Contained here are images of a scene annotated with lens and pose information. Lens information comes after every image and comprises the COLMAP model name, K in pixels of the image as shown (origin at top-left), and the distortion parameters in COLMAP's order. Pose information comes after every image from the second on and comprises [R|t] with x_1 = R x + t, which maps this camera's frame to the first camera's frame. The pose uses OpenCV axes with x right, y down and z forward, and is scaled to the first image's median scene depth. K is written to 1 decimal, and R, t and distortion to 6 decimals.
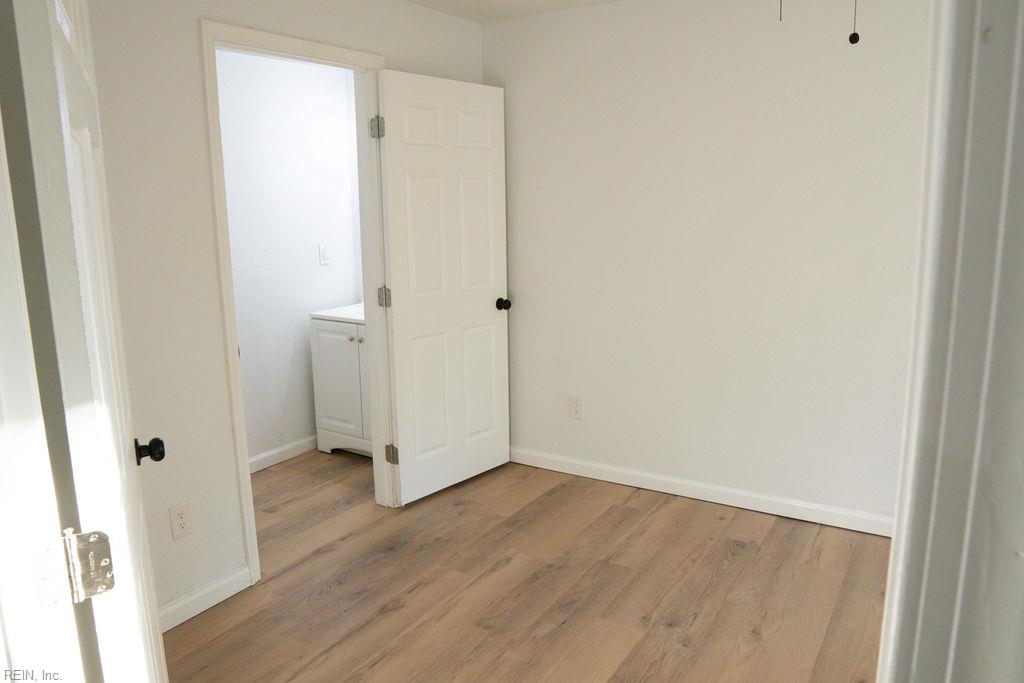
lens RADIAL K [[742.8, 0, 513.1], [0, 742.8, 339.8], [0, 0, 1]] dist [-0.106697, 0.073429]
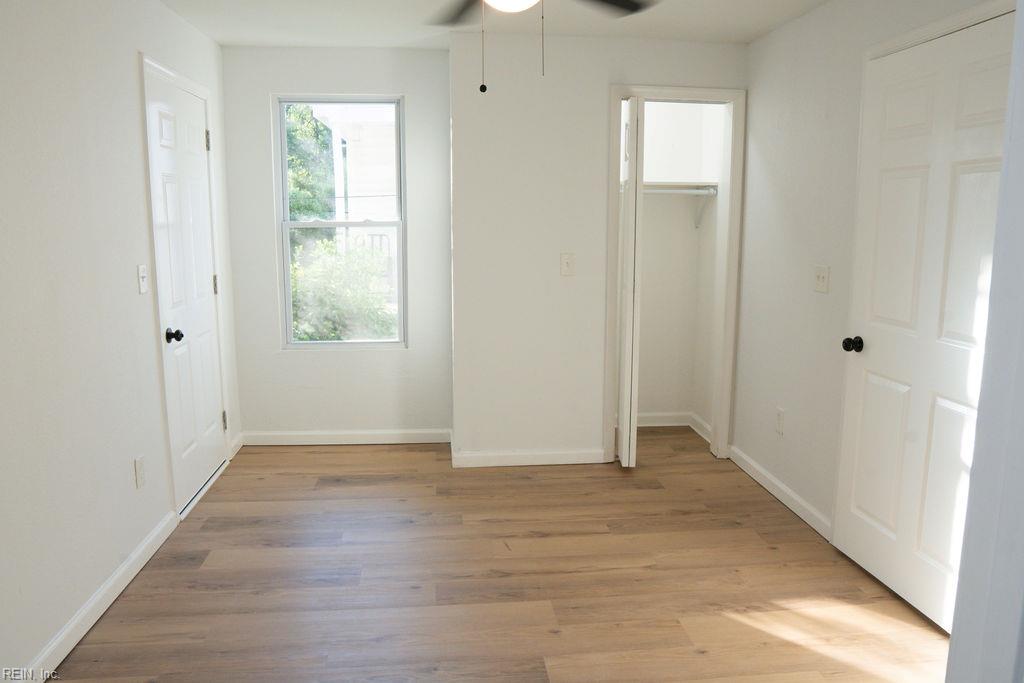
lens RADIAL K [[742.8, 0, 513.1], [0, 742.8, 339.8], [0, 0, 1]] dist [-0.106697, 0.073429]
pose [[-0.615922, -0.111559, 0.779868, -0.427887], [0.153948, 0.953795, 0.258023, -0.179830], [-0.772619, 0.278981, -0.570289, 1.108669]]
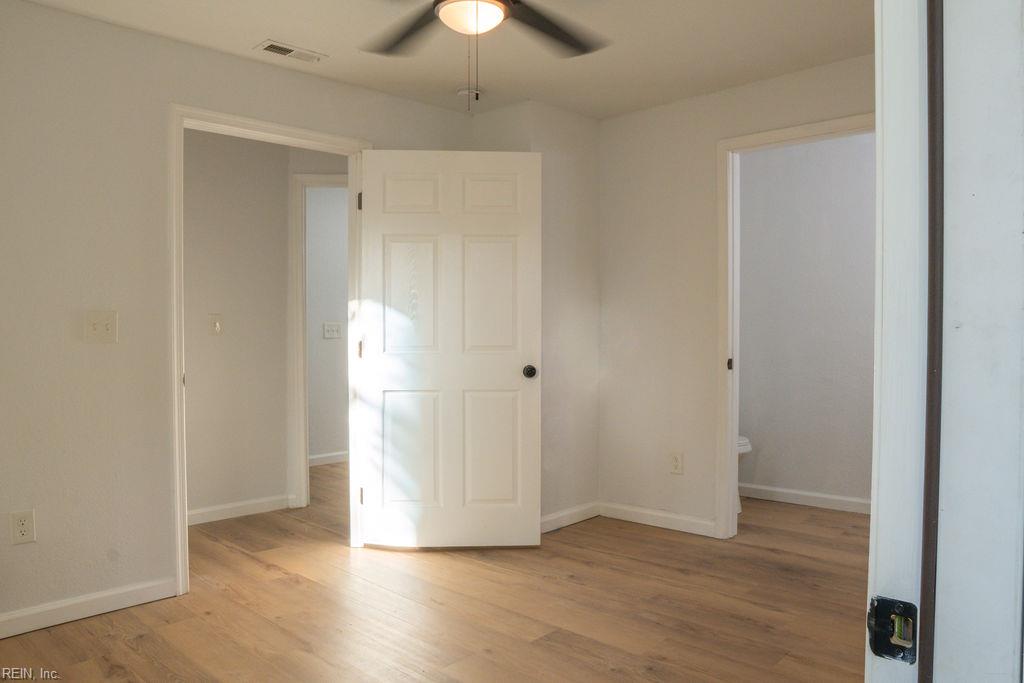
lens RADIAL K [[742.8, 0, 513.1], [0, 742.8, 339.8], [0, 0, 1]] dist [-0.106697, 0.073429]
pose [[-0.201508, 0.043572, -0.978517, 1.008157], [-0.174244, 0.981481, 0.079586, -0.066131], [0.963864, 0.186538, -0.190184, 0.802624]]
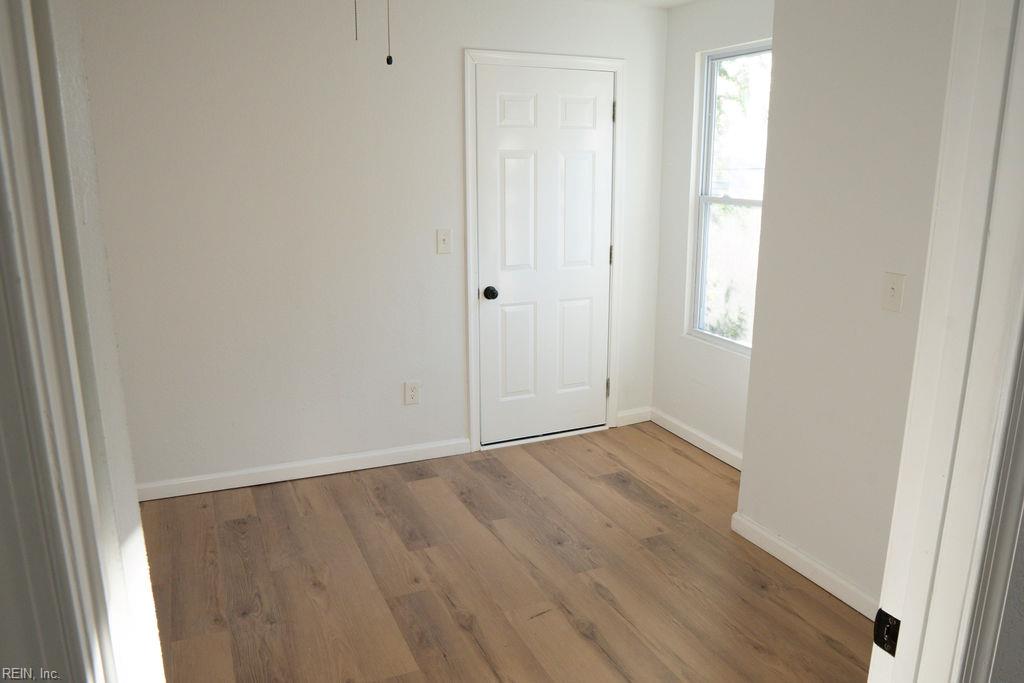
lens RADIAL K [[742.8, 0, 513.1], [0, 742.8, 339.8], [0, 0, 1]] dist [-0.106697, 0.073429]
pose [[0.558794, -0.172198, 0.811232, -0.282104], [0.139834, 0.983763, 0.112500, -0.037265], [-0.817433, 0.050574, 0.573800, 0.087021]]
